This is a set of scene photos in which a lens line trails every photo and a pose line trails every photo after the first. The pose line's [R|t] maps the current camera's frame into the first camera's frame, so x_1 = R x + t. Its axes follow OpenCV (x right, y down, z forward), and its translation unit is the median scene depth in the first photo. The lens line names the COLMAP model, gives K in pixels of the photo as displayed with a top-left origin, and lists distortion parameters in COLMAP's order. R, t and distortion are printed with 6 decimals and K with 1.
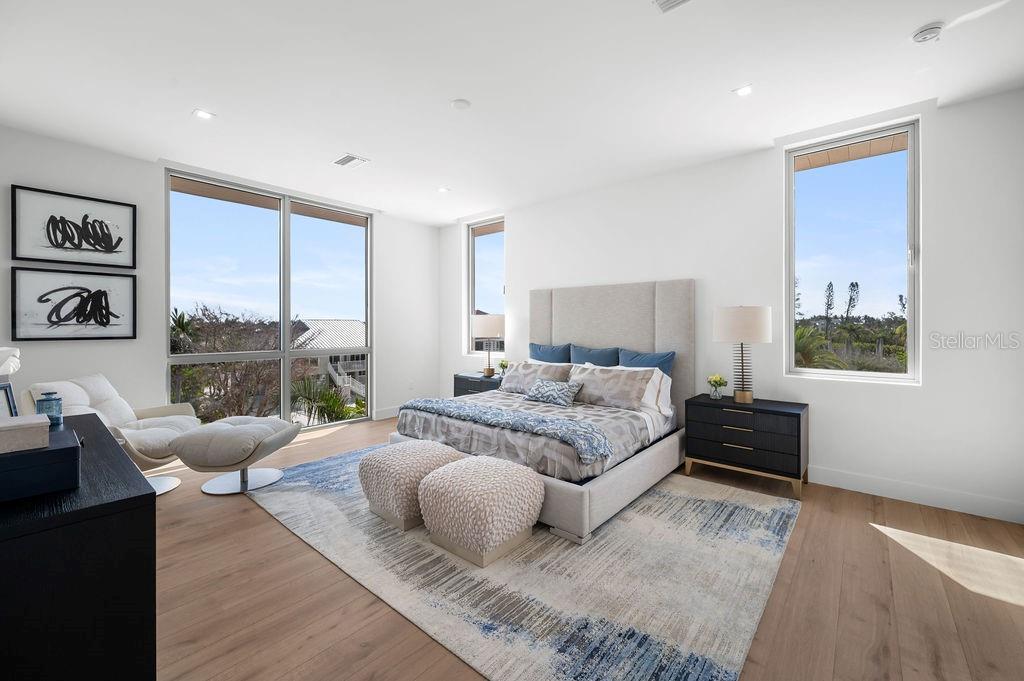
lens RADIAL K [[414.3, 0, 510.5], [0, 414.3, 324.5], [0, 0, 1]] dist [-0.000442, -0.000237]
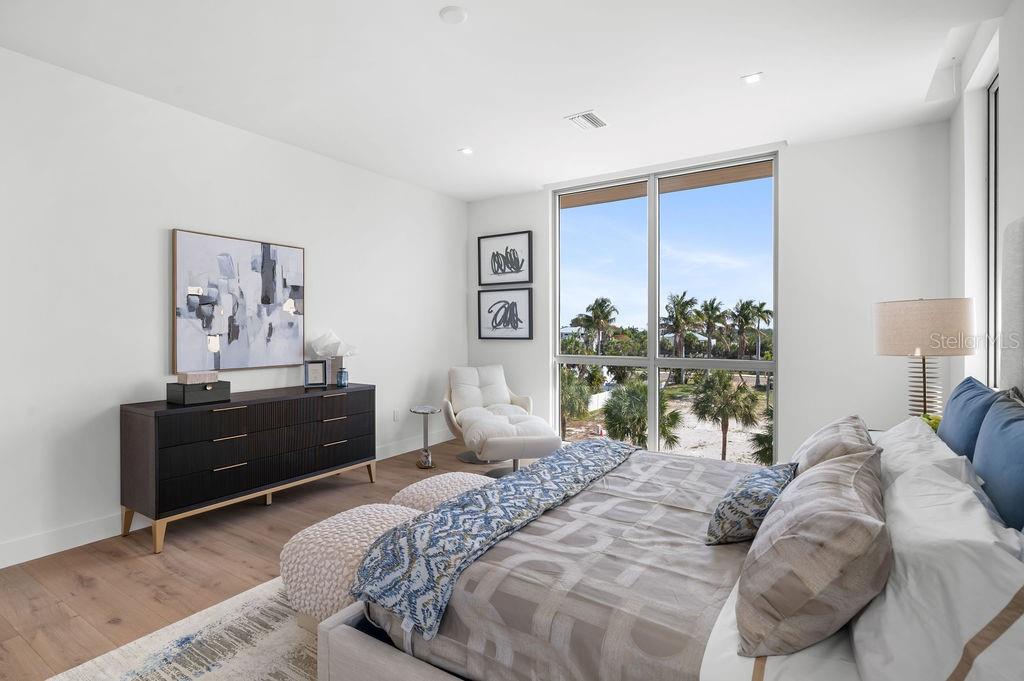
lens RADIAL K [[500.7, 0, 511.3], [0, 500.7, 333.2], [0, 0, 1]] dist [-0.000189, -0.000126]
pose [[0.129507, 0.008679, -0.991541, 0.598934], [0.005024, 0.999943, 0.009409, 0.001825], [0.991566, -0.006200, 0.129456, 0.801853]]
